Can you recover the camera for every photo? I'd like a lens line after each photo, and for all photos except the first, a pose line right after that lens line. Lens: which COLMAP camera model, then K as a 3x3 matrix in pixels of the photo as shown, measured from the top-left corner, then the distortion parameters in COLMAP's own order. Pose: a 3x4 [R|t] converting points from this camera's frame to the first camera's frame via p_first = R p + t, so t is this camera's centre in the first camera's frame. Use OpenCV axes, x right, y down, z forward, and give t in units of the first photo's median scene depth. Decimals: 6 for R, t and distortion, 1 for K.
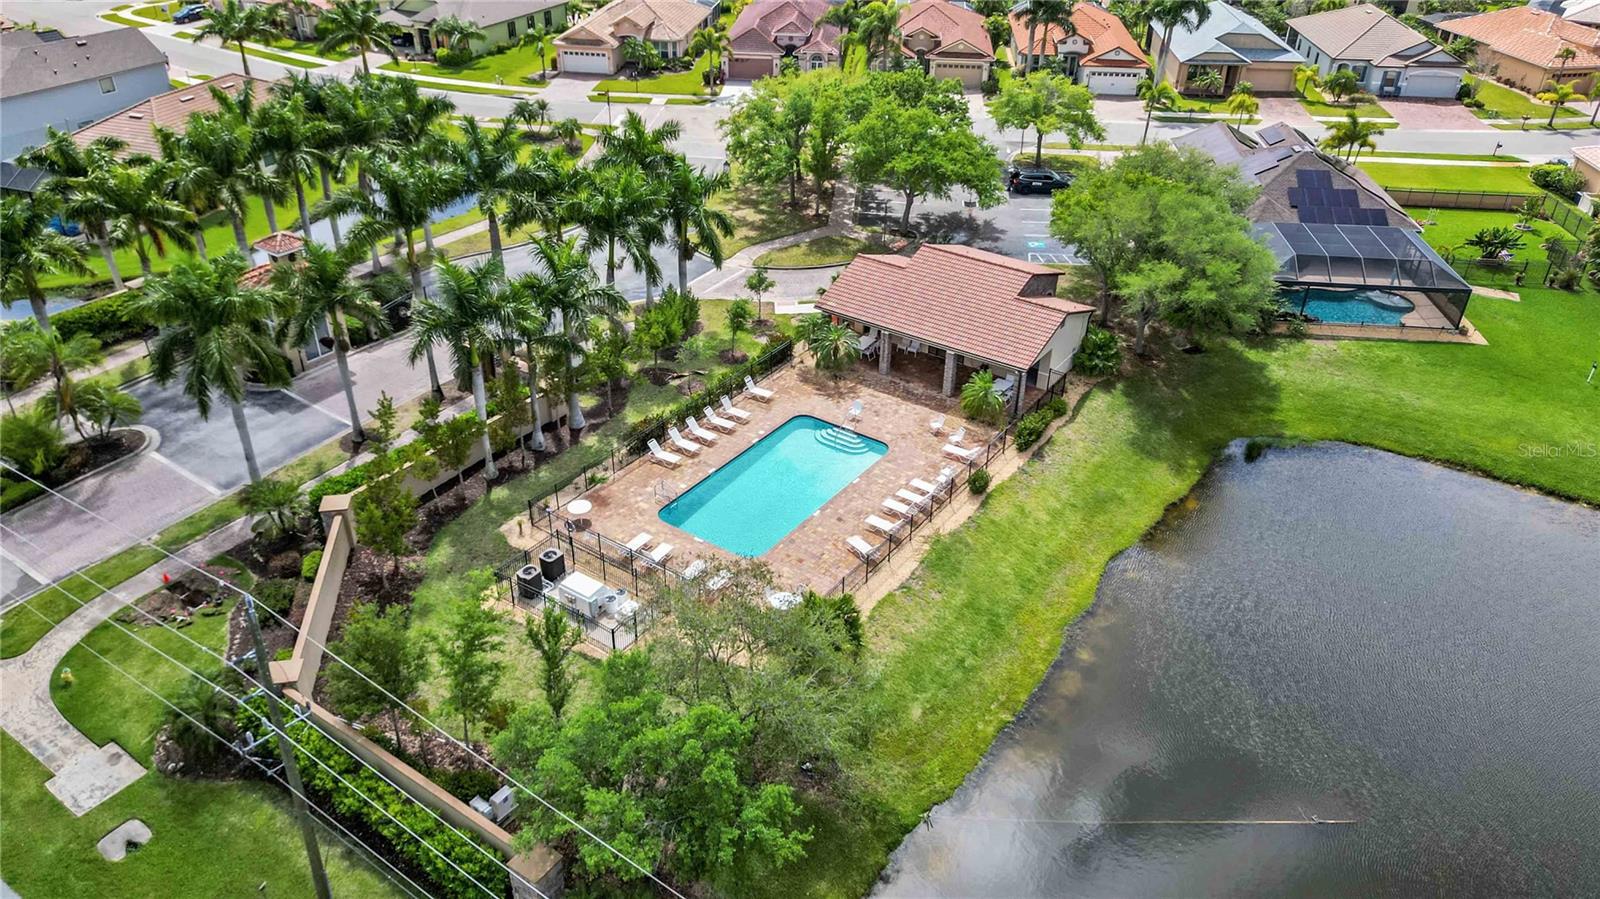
lens RADIAL K [[1122.4, 0, 800.0], [0, 1122.4, 449.5], [0, 0, 1]] dist [0.072541, -0.080053]
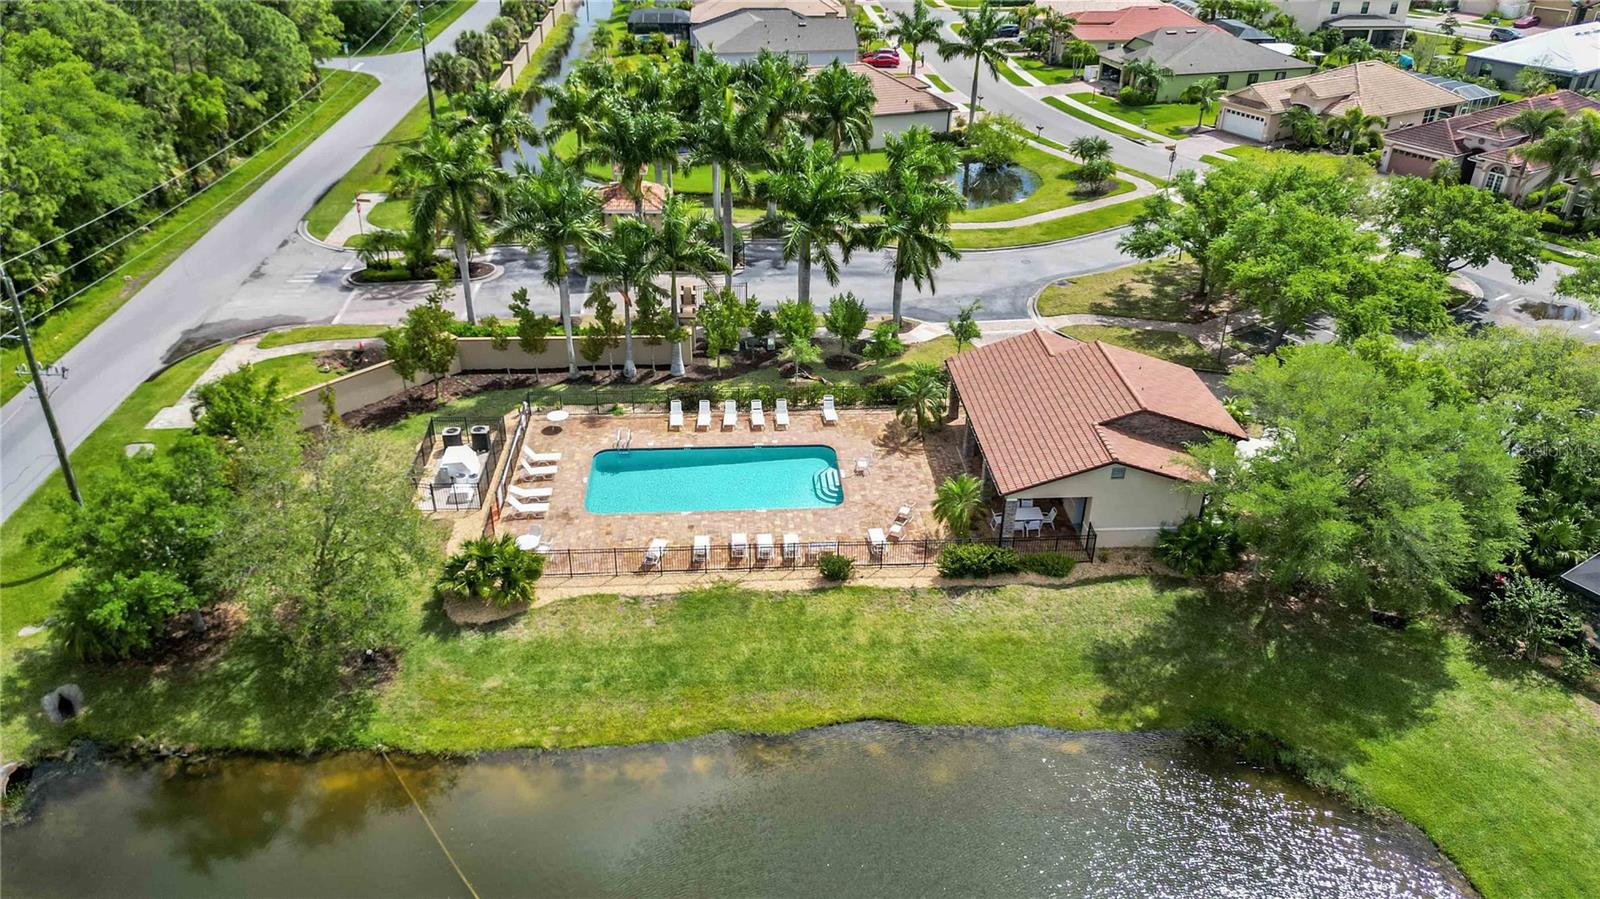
lens RADIAL K [[1122.4, 0, 800.0], [0, 1122.4, 449.5], [0, 0, 1]] dist [0.072541, -0.080053]
pose [[0.627314, 0.379370, -0.680114, 0.547121], [-0.415198, 0.901775, 0.120050, -0.114501], [0.658854, 0.207073, 0.723210, 0.265529]]
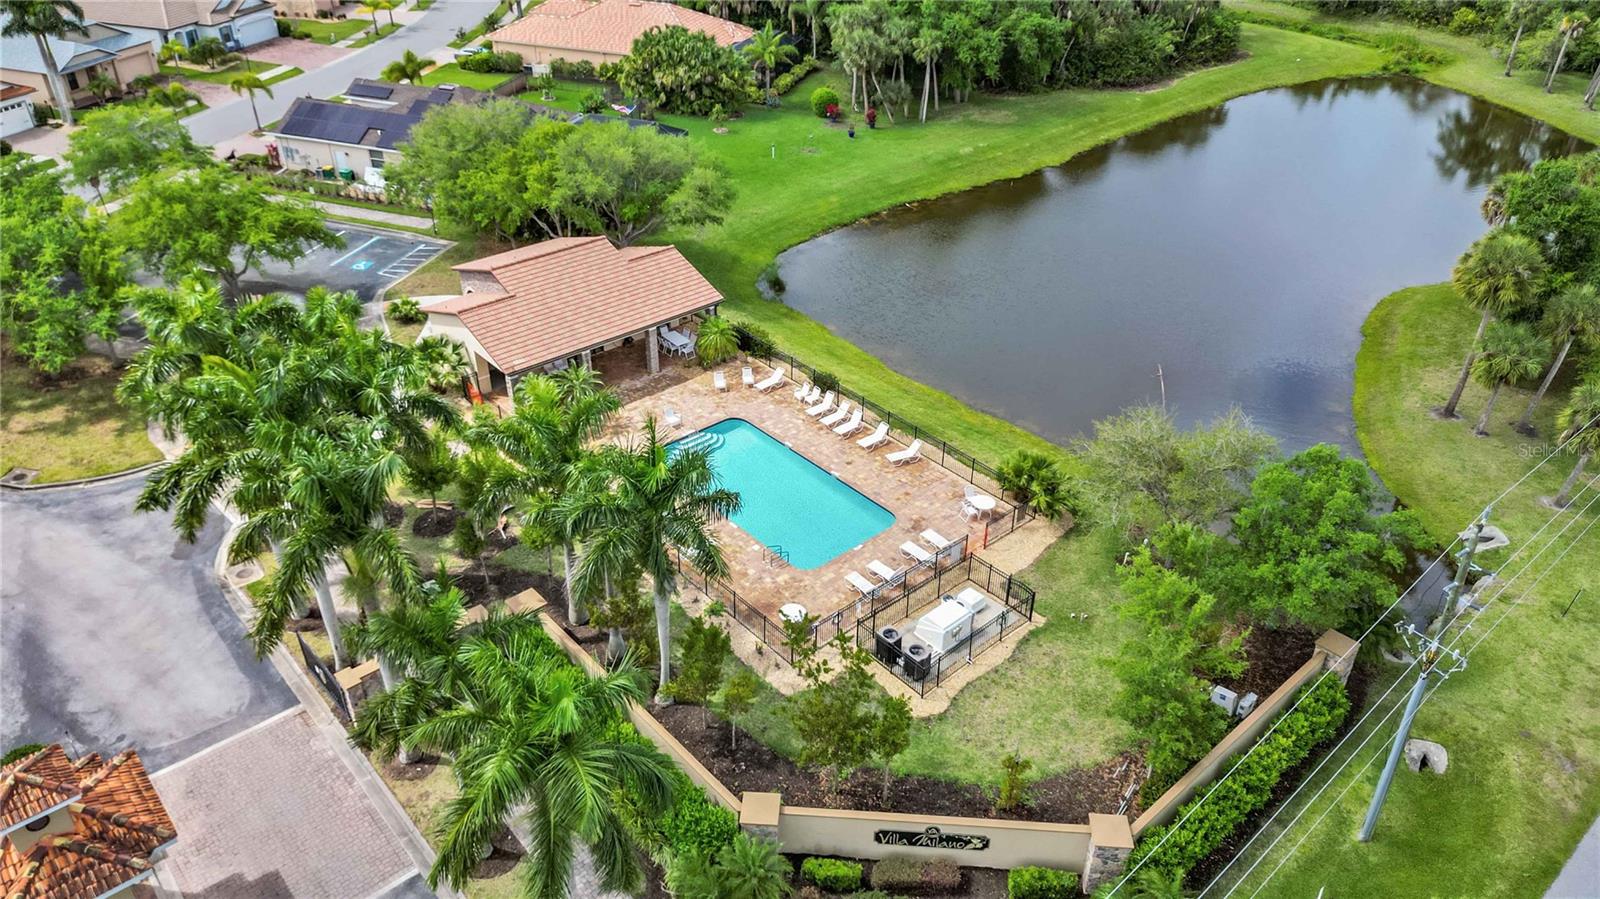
lens RADIAL K [[1122.4, 0, 800.0], [0, 1122.4, 449.5], [0, 0, 1]] dist [0.072541, -0.080053]
pose [[0.233022, -0.538473, 0.809783, -0.623761], [0.508712, 0.777181, 0.370407, -0.265930], [-0.828802, 0.325633, 0.455028, 0.421453]]
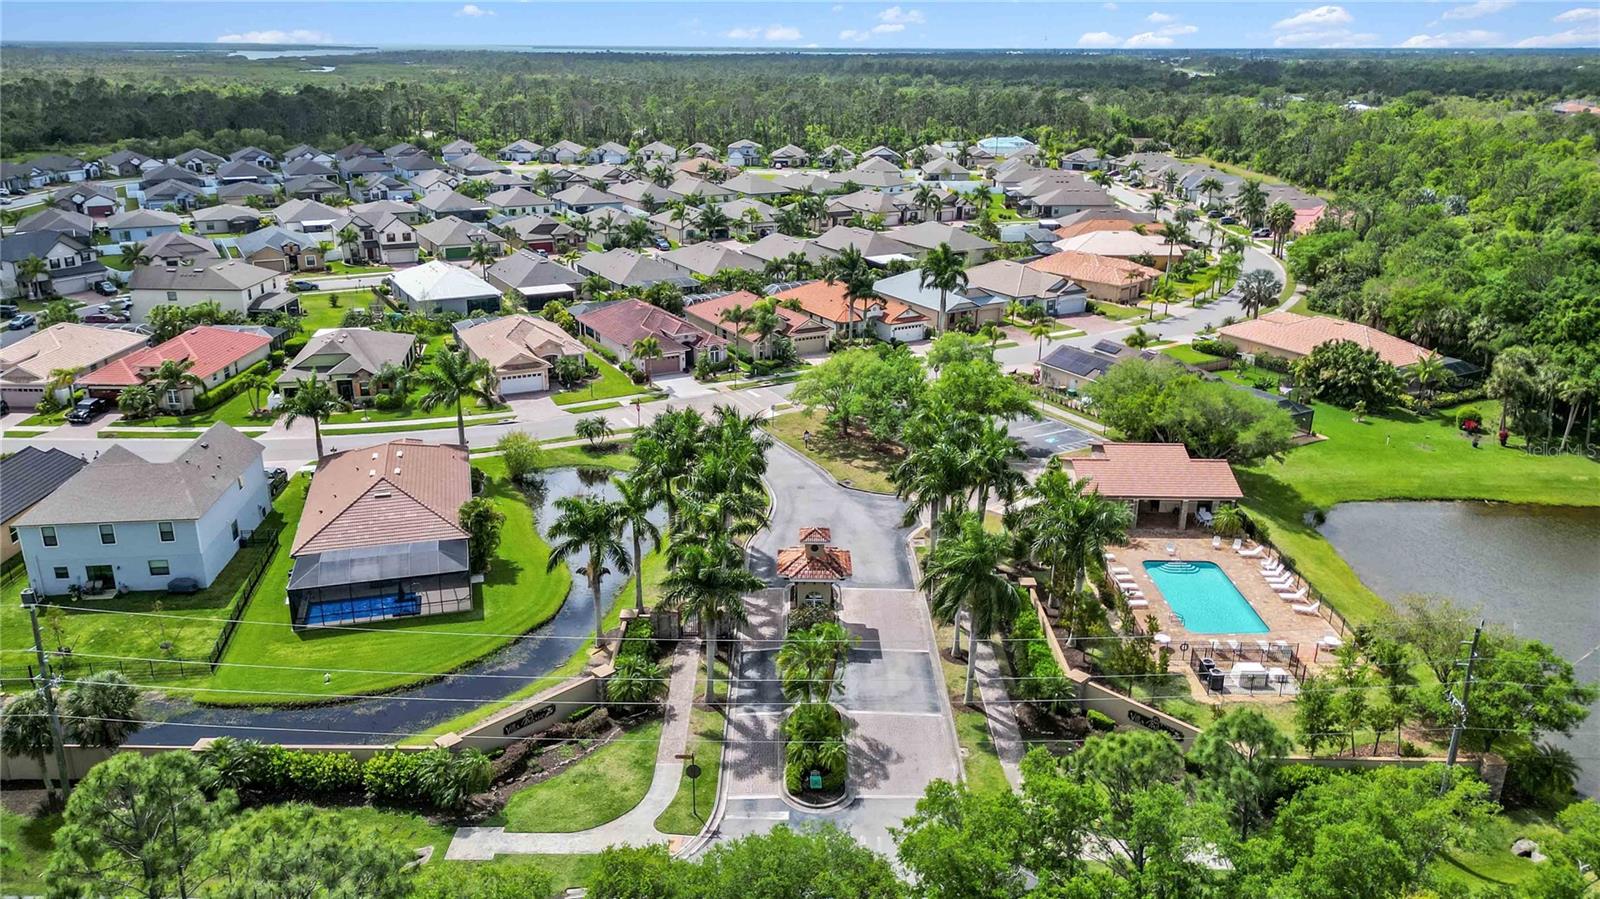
lens RADIAL K [[1122.4, 0, 800.0], [0, 1122.4, 449.5], [0, 0, 1]] dist [0.072541, -0.080053]
pose [[0.816982, -0.197196, 0.541898, -1.003001], [0.307116, 0.944147, -0.119443, -0.118203], [-0.488078, 0.264009, 0.831913, -0.038291]]
